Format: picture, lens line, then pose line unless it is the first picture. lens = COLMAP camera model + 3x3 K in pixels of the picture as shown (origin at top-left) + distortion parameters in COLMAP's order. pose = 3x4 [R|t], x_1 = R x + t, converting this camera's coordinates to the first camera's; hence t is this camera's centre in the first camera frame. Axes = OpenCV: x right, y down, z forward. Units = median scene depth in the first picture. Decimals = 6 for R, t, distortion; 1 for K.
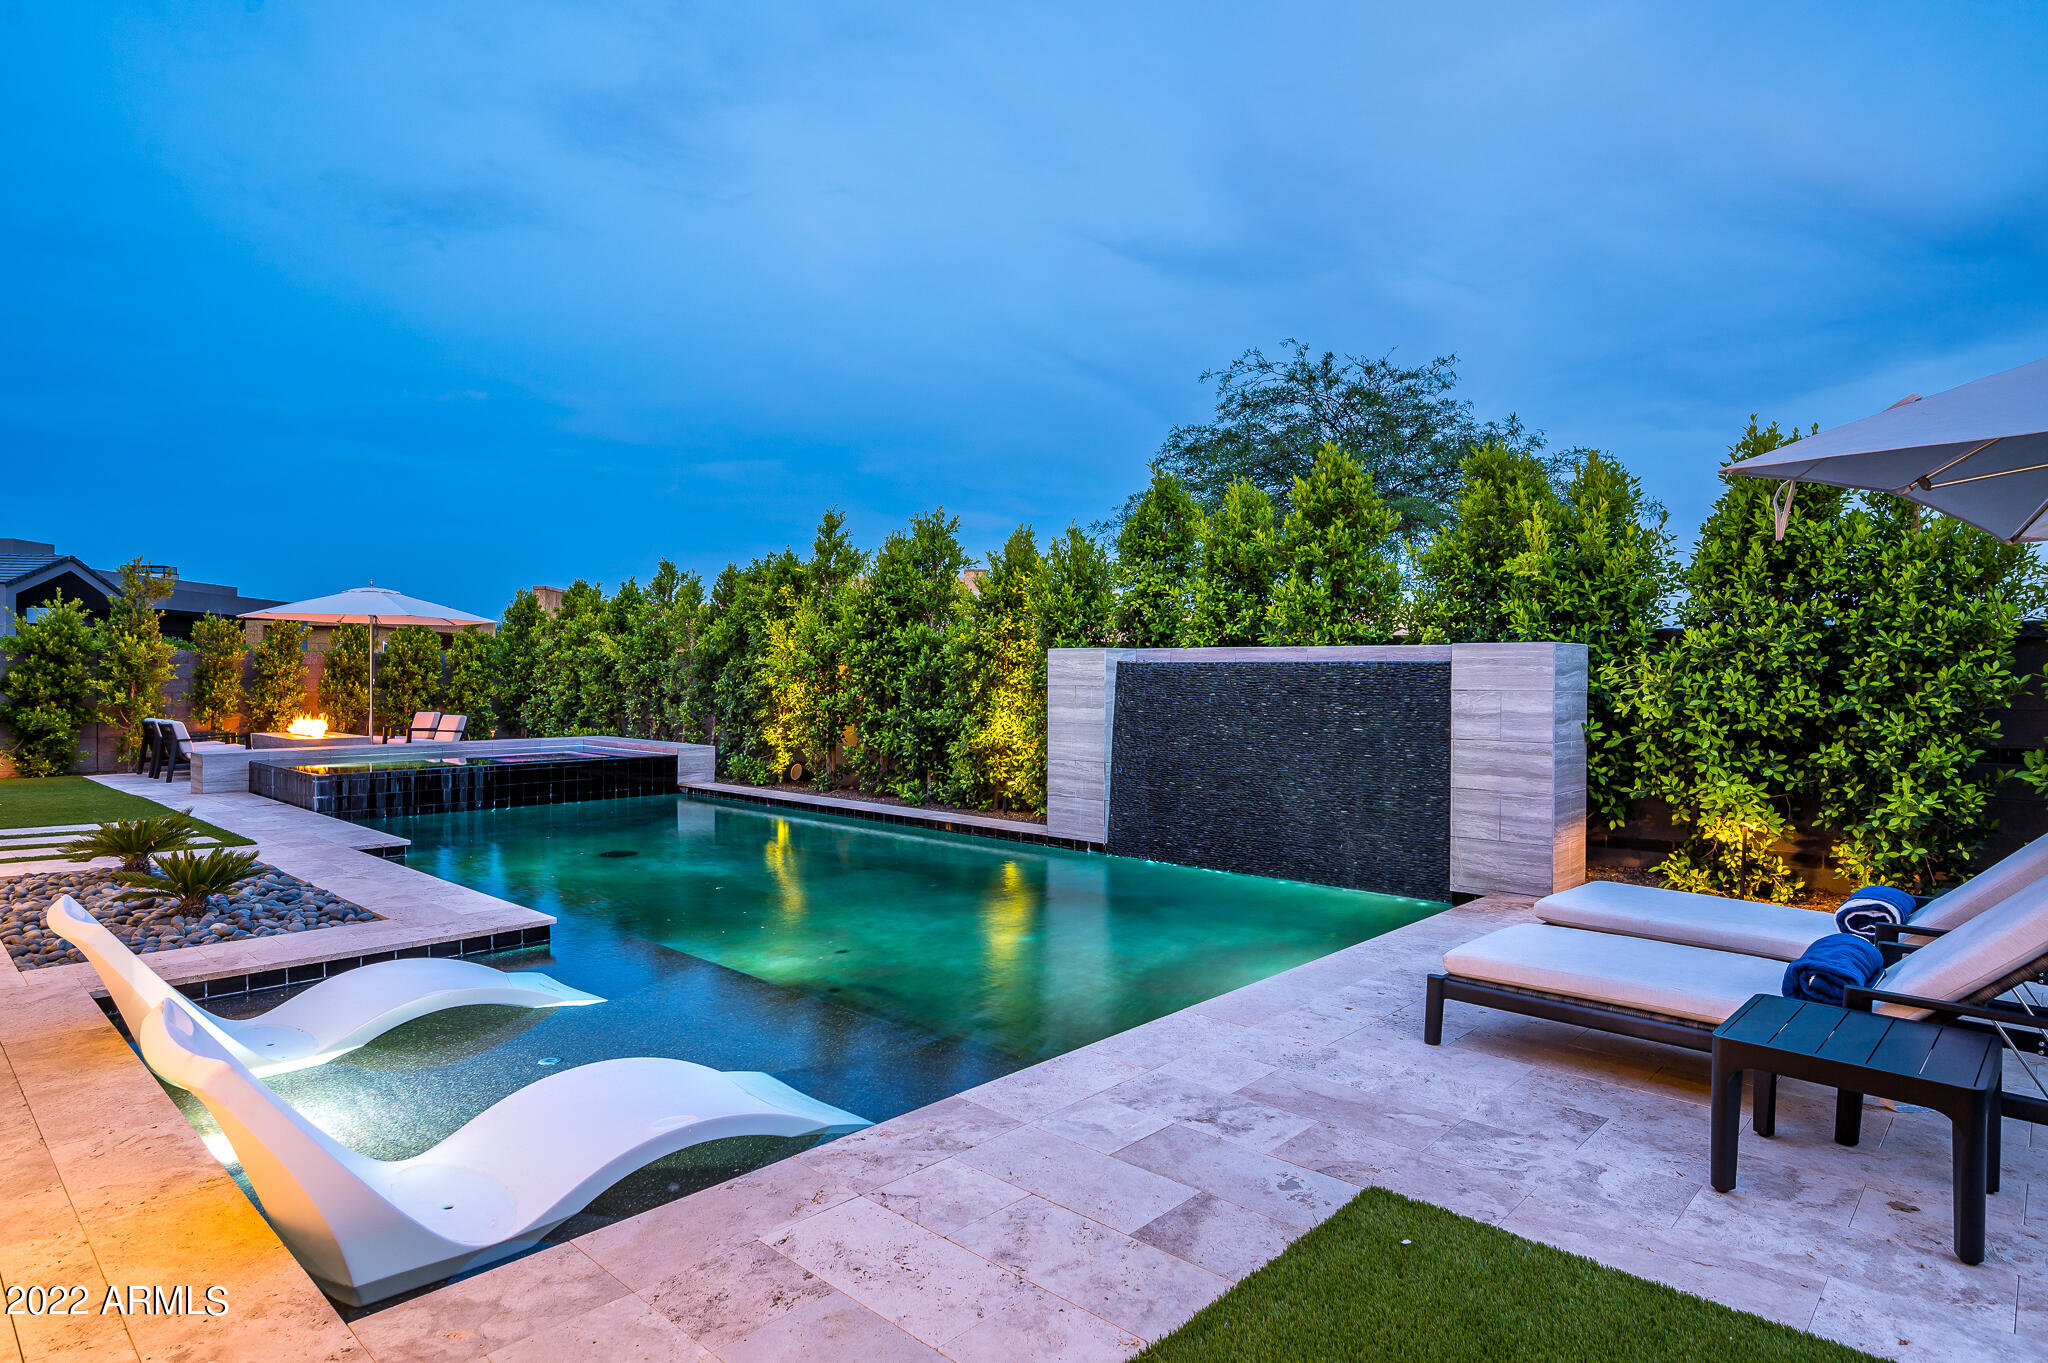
lens RADIAL K [[1120.4, 0, 1024.0], [0, 1120.4, 681.5], [0, 0, 1]] dist [0.000919, 0.000575]
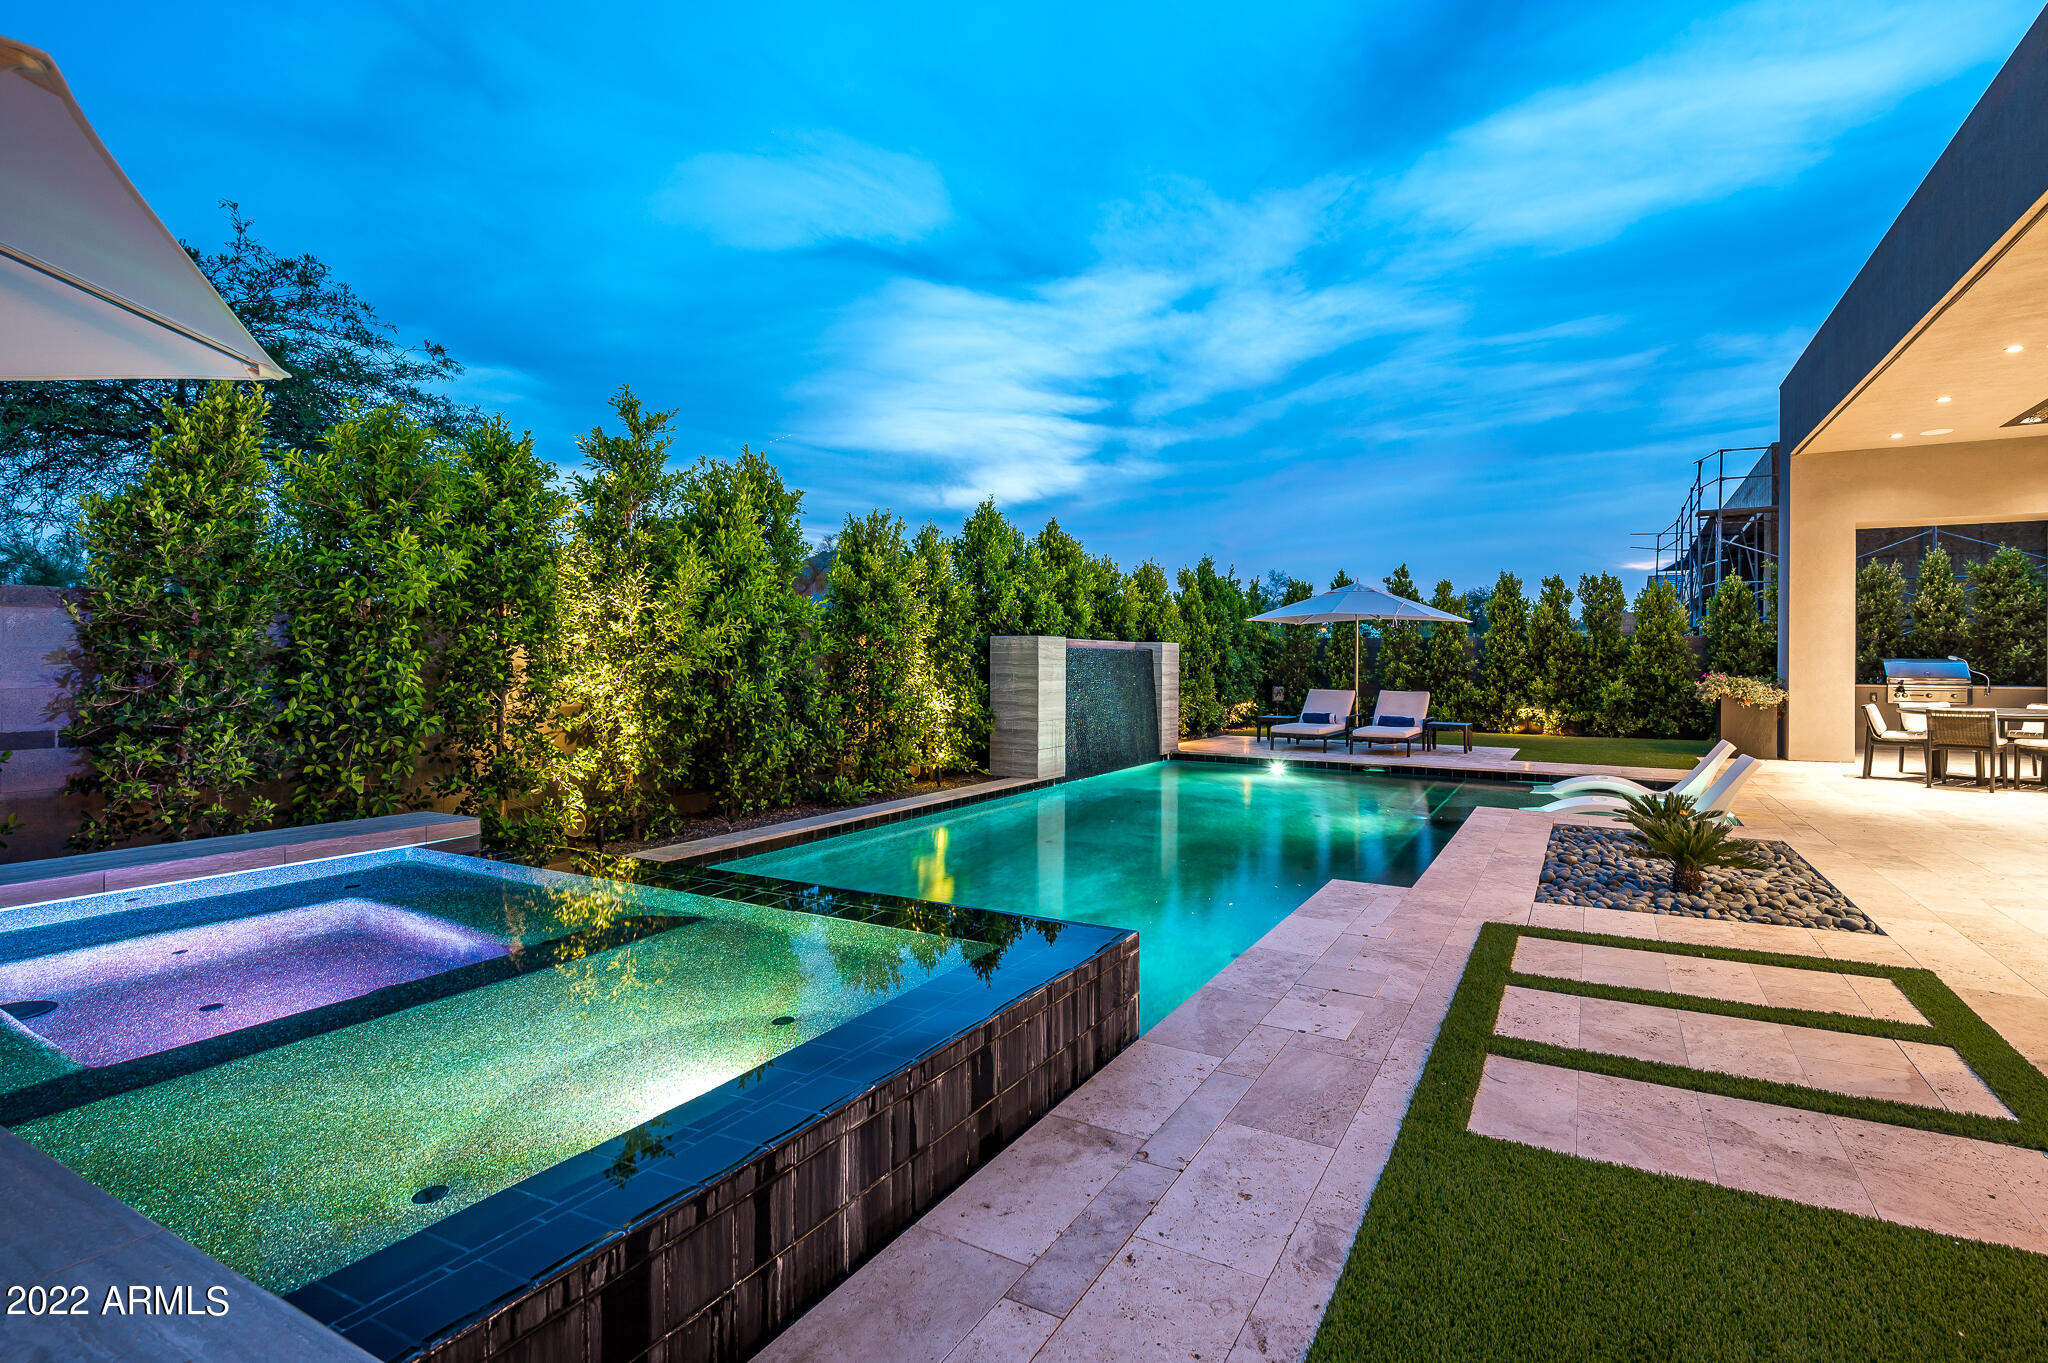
lens RADIAL K [[966.8, 0, 1061.4], [0, 966.8, 659.9], [0, 0, 1]] dist [0.001930, 0.000128]
pose [[-0.245682, -0.006896, 0.969326, -1.111675], [-0.001026, 0.999976, 0.006855, -0.010918], [-0.969350, 0.000690, -0.245683, 1.302745]]
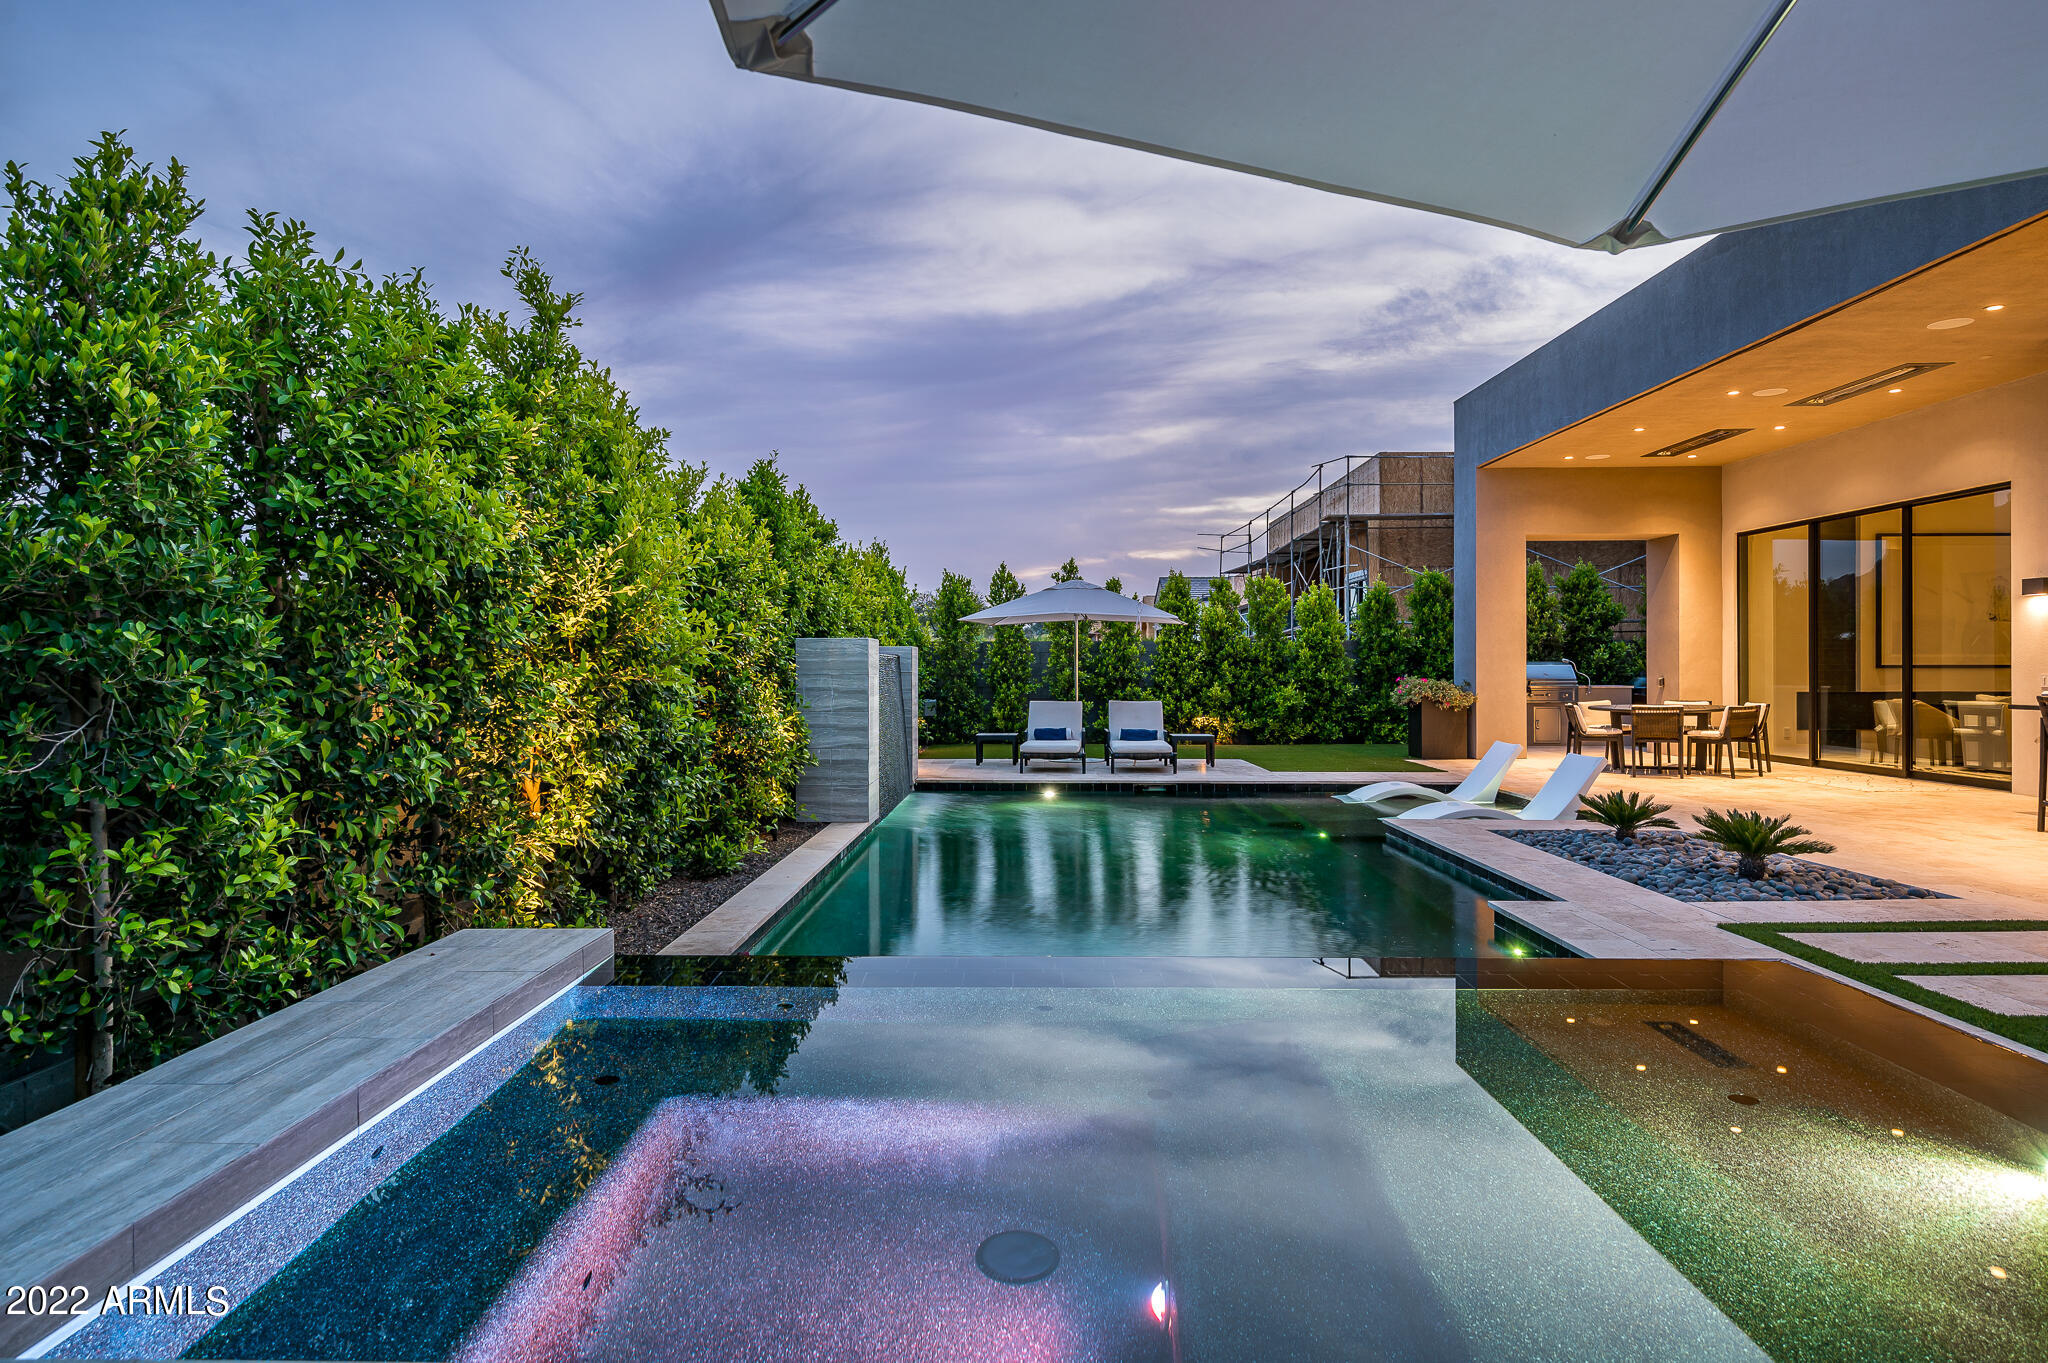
lens RADIAL K [[1191.9, 0, 989.9], [0, 1191.9, 667.8], [0, 0, 1]] dist [0.003801, 0.002775]
pose [[-0.655303, -0.003238, 0.755359, -0.895378], [0.003756, 0.999964, 0.007545, -0.011997], [-0.755357, 0.007781, -0.655267, 1.681548]]
